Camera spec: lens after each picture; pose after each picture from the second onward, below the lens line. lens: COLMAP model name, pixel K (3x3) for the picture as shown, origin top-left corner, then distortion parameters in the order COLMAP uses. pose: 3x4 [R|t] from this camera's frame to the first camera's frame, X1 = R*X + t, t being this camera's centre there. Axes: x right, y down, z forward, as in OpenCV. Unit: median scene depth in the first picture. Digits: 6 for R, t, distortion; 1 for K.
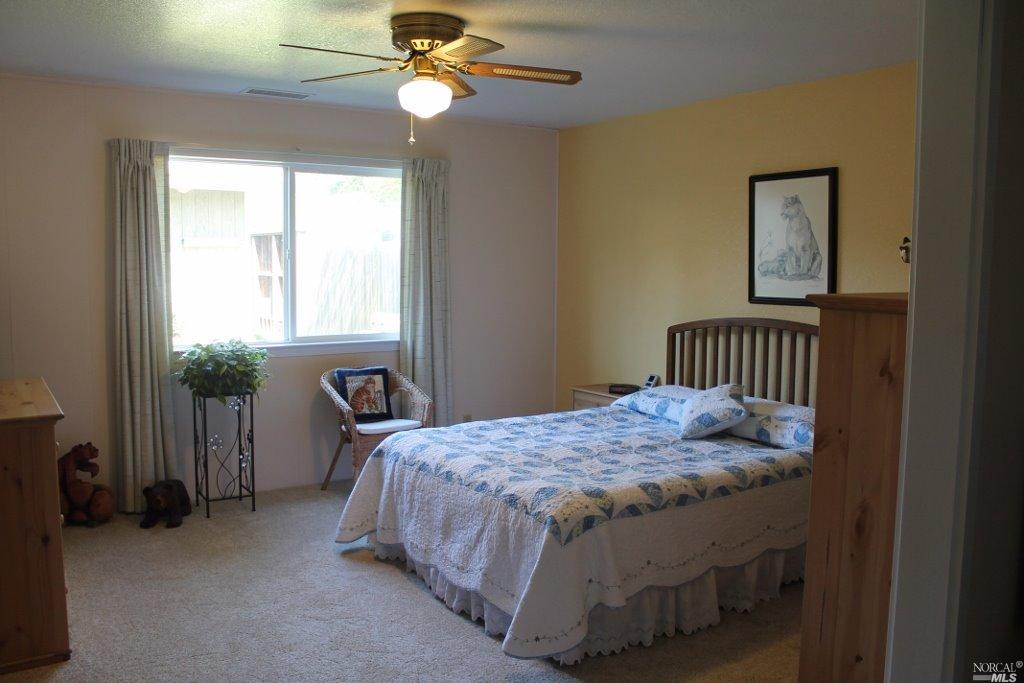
lens RADIAL K [[858.4, 0, 505.4], [0, 858.4, 339.5], [0, 0, 1]] dist [-0.165458, 0.148822]
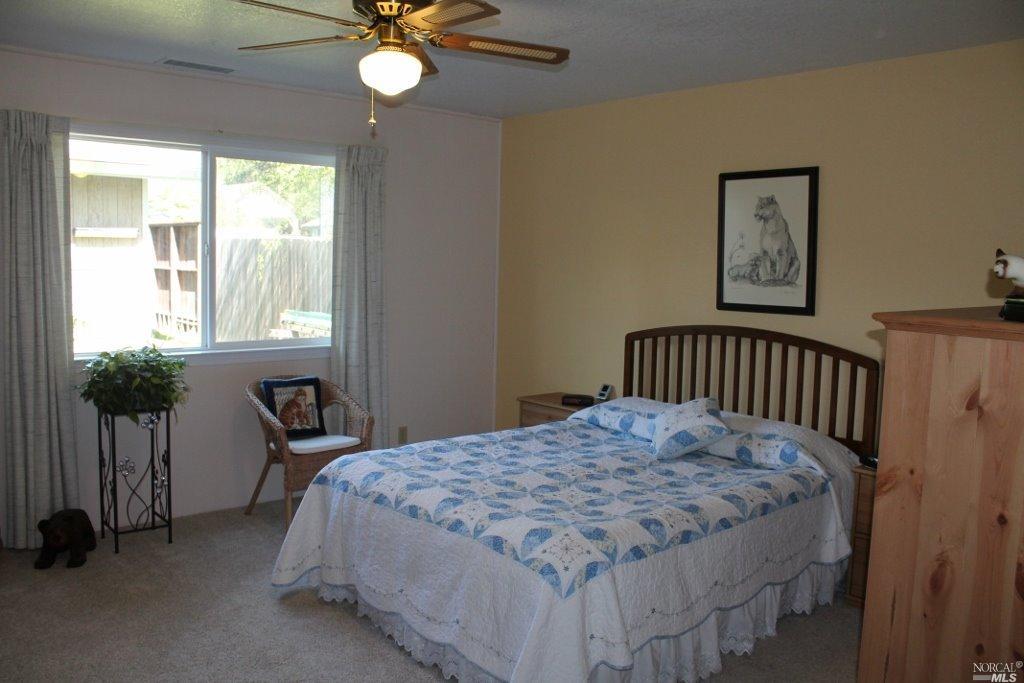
lens RADIAL K [[858.4, 0, 505.4], [0, 858.4, 339.5], [0, 0, 1]] dist [-0.165458, 0.148822]
pose [[0.992669, 0.003820, 0.120802, -0.061244], [-0.004547, 0.999973, 0.005746, -0.015316], [-0.120777, -0.006253, 0.992660, 0.103874]]
